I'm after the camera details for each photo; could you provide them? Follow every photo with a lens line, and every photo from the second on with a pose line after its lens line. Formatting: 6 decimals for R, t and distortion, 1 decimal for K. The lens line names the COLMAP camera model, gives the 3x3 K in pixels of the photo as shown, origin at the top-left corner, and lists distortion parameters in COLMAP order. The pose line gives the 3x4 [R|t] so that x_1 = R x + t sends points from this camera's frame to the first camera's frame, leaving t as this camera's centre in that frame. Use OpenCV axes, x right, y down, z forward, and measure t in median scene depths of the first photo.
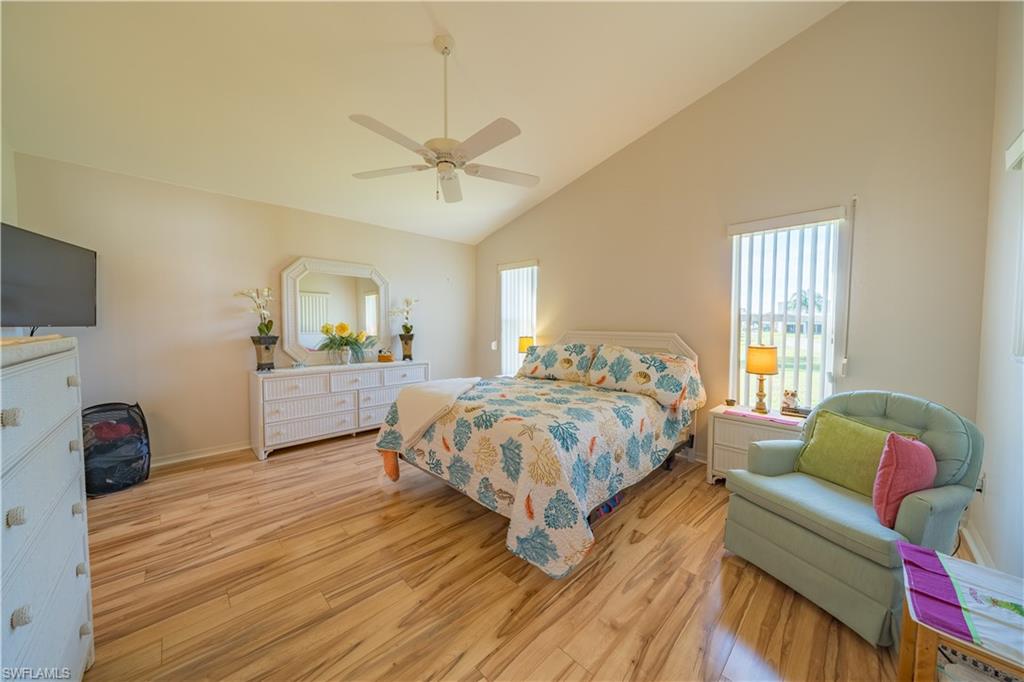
lens RADIAL K [[350.1, 0, 512.0], [0, 350.1, 341.0], [0, 0, 1]] dist [-0.004302, -0.000350]
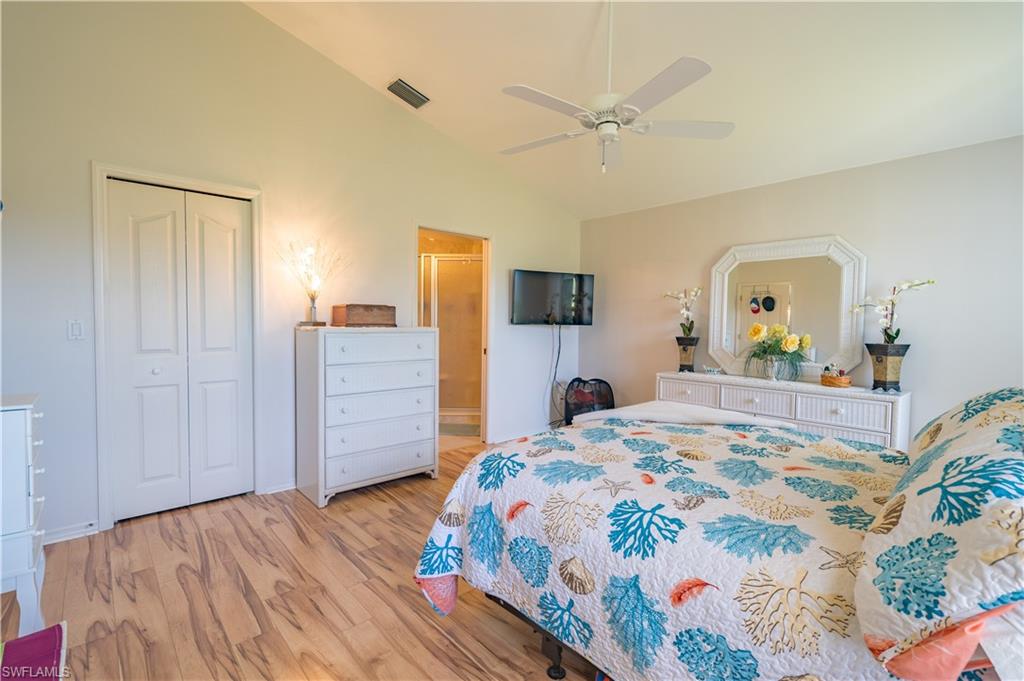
lens RADIAL K [[456.8, 0, 512.7], [0, 456.8, 344.1], [0, 0, 1]] dist [-0.000505, 0.000004]
pose [[-0.030126, 0.043252, -0.998610, 0.579520], [-0.059436, 0.997218, 0.044985, -0.022620], [0.997777, 0.060708, -0.027471, 0.549537]]
